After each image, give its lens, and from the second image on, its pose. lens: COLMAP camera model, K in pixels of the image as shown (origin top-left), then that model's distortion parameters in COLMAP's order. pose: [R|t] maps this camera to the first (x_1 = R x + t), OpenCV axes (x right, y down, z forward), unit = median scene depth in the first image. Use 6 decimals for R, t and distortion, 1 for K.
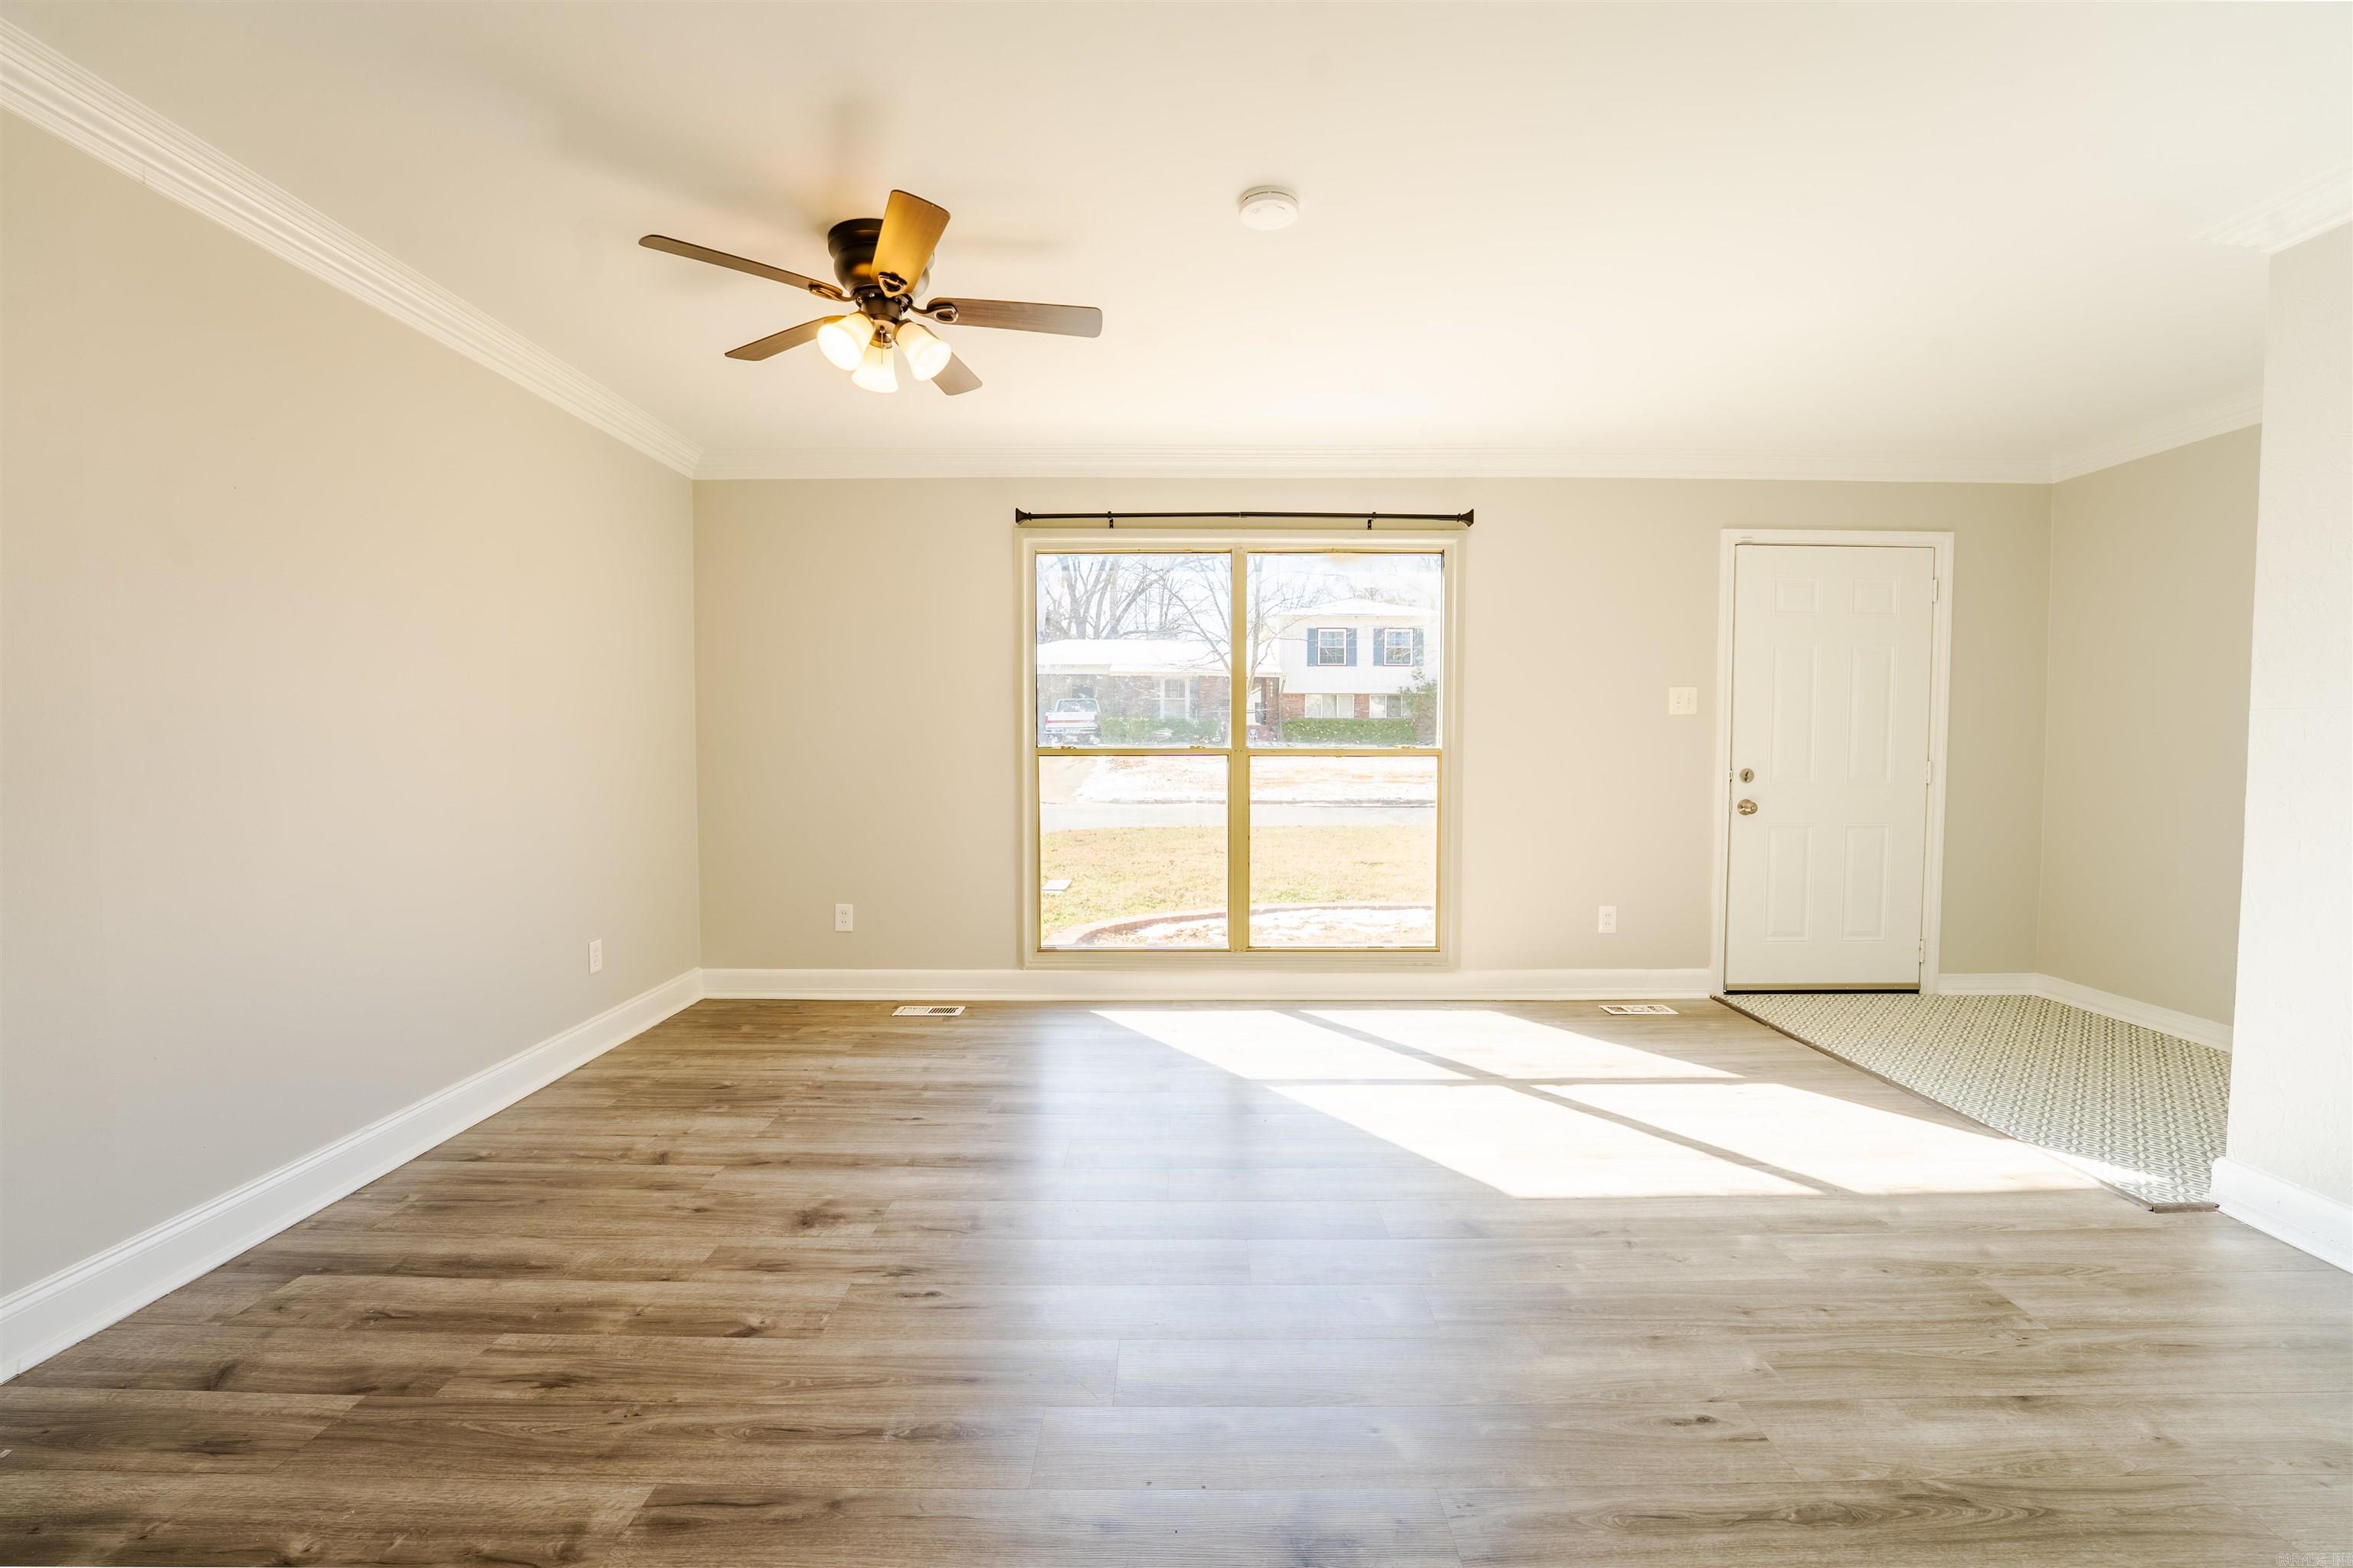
lens RADIAL K [[962.7, 0, 1178.7], [0, 962.7, 778.4], [0, 0, 1]] dist [-0.029792, 0.004033]
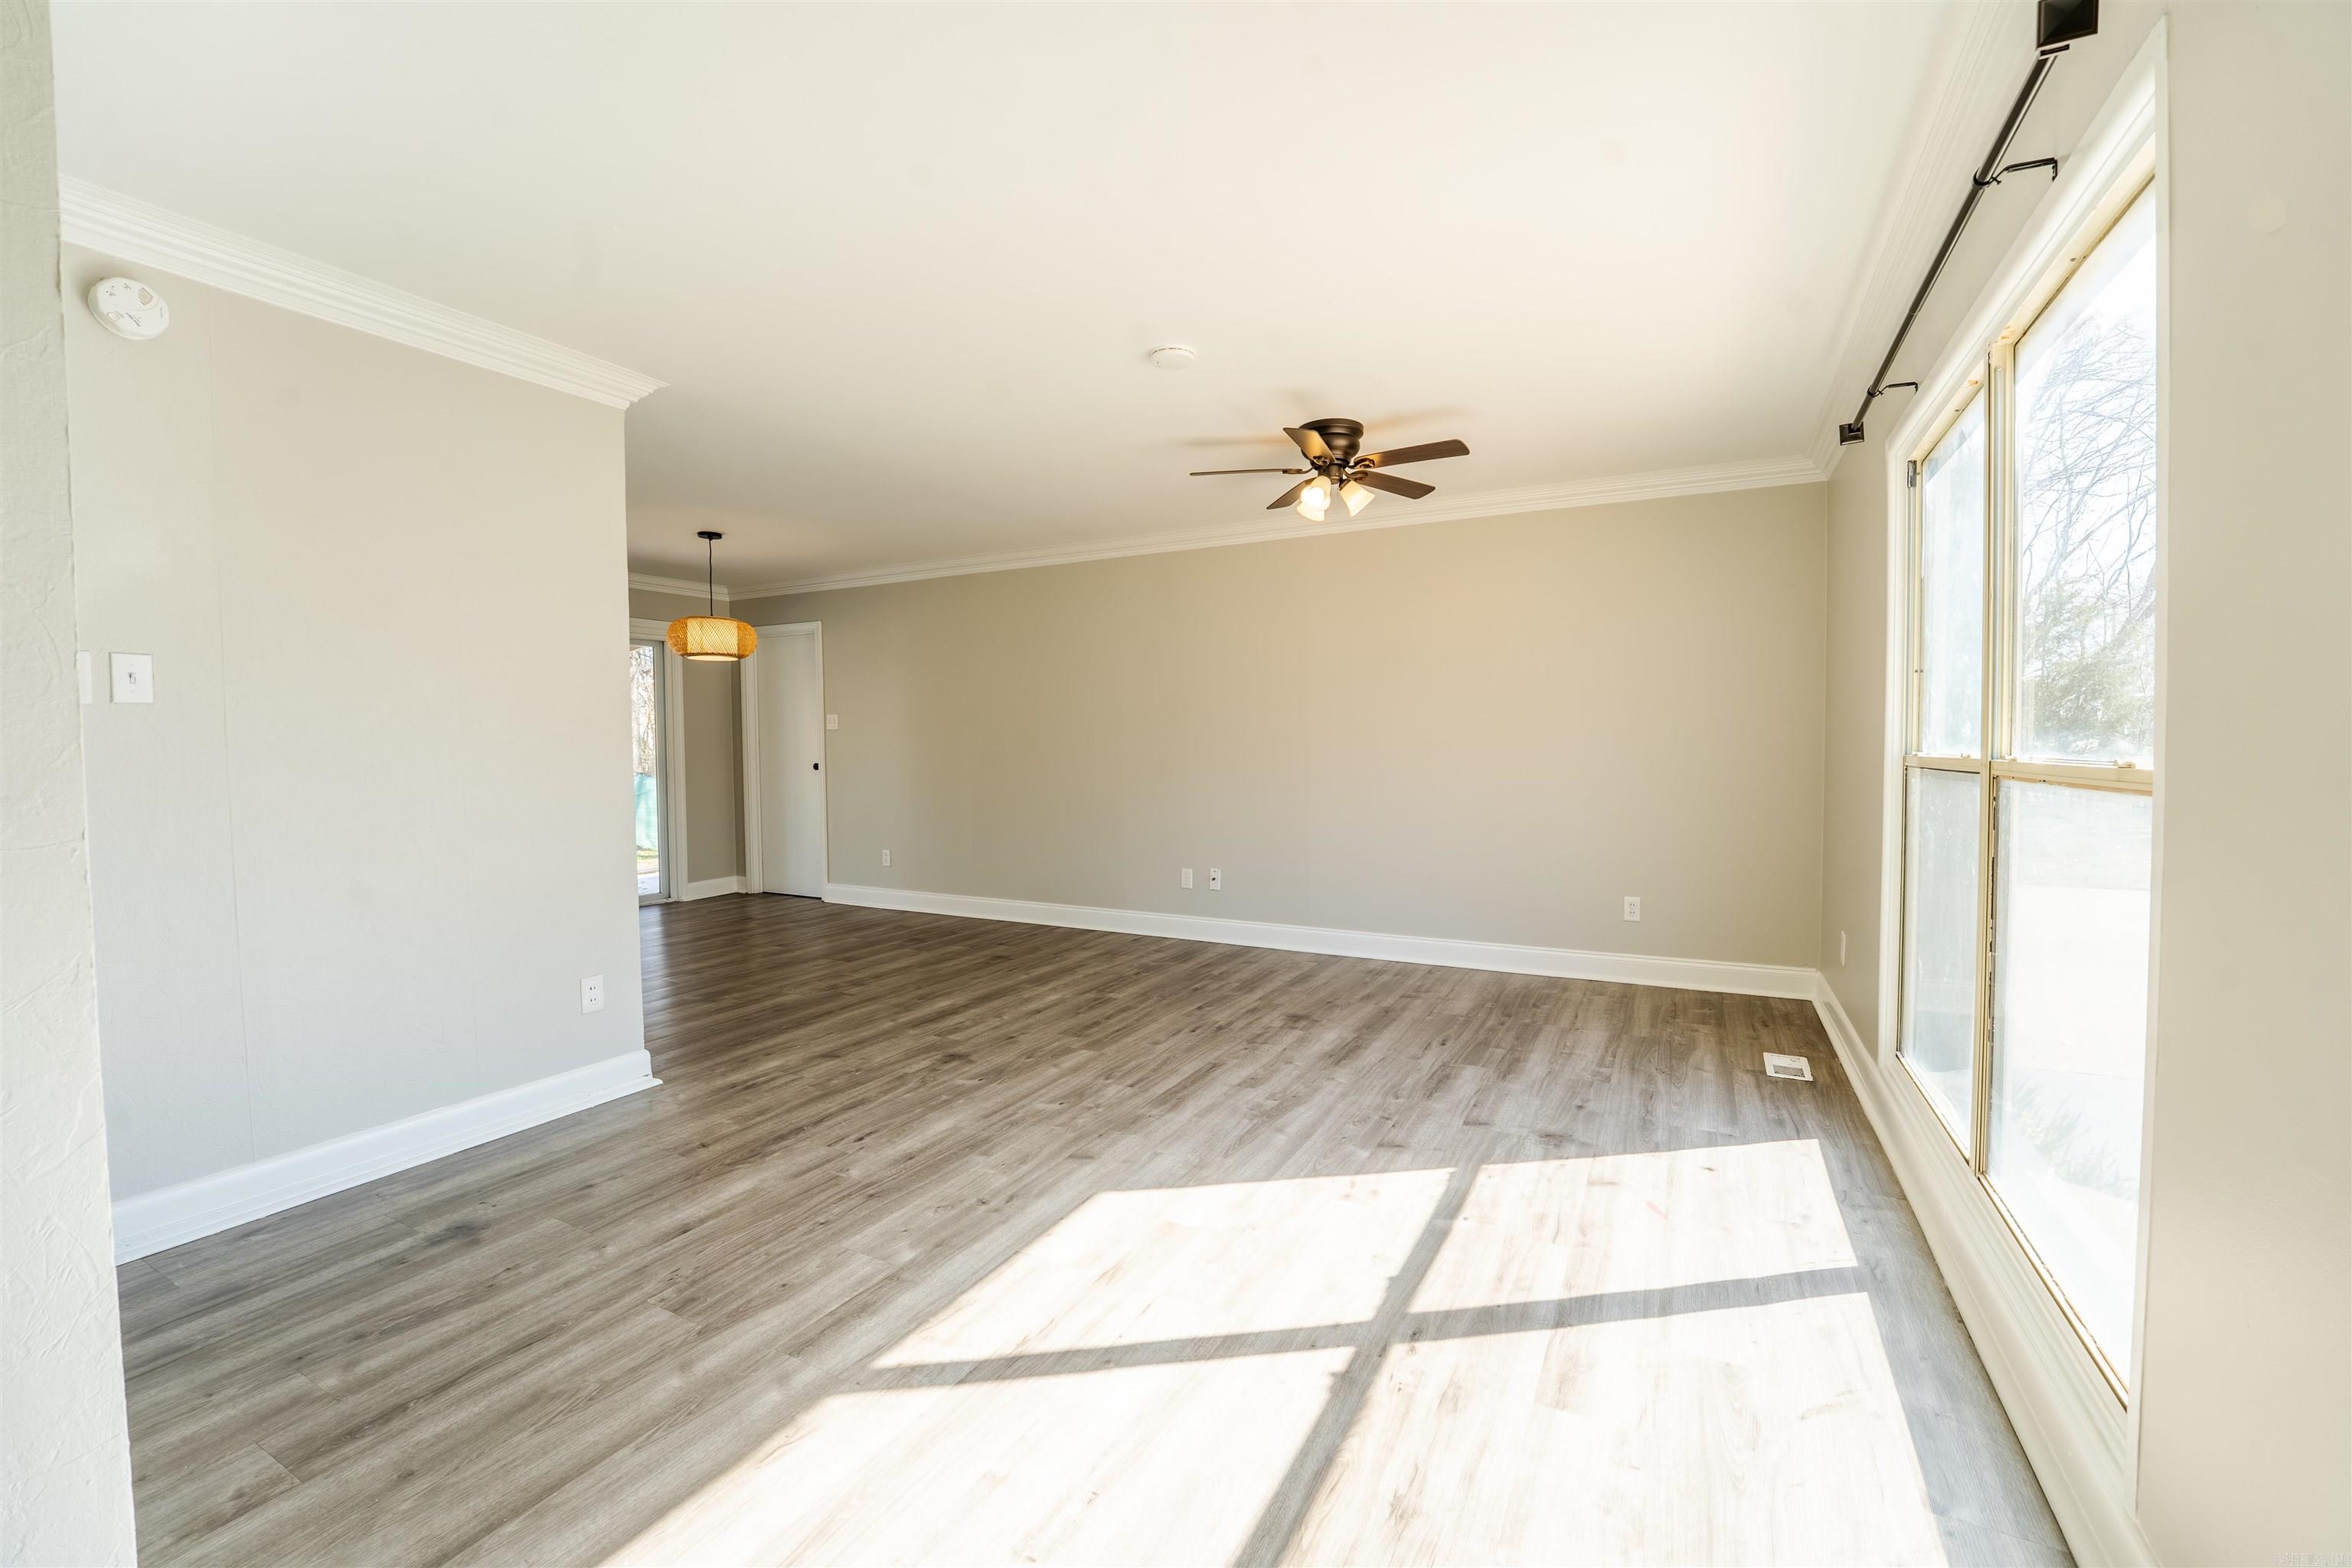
lens RADIAL K [[962.2, 0, 1178.2], [0, 962.2, 778.4], [0, 0, 1]] dist [-0.029792, 0.004033]
pose [[-0.470028, 0.034003, -0.881996, 1.160925], [-0.029347, 0.998103, 0.054119, -0.061497], [0.882163, 0.051321, -0.468139, 1.478157]]
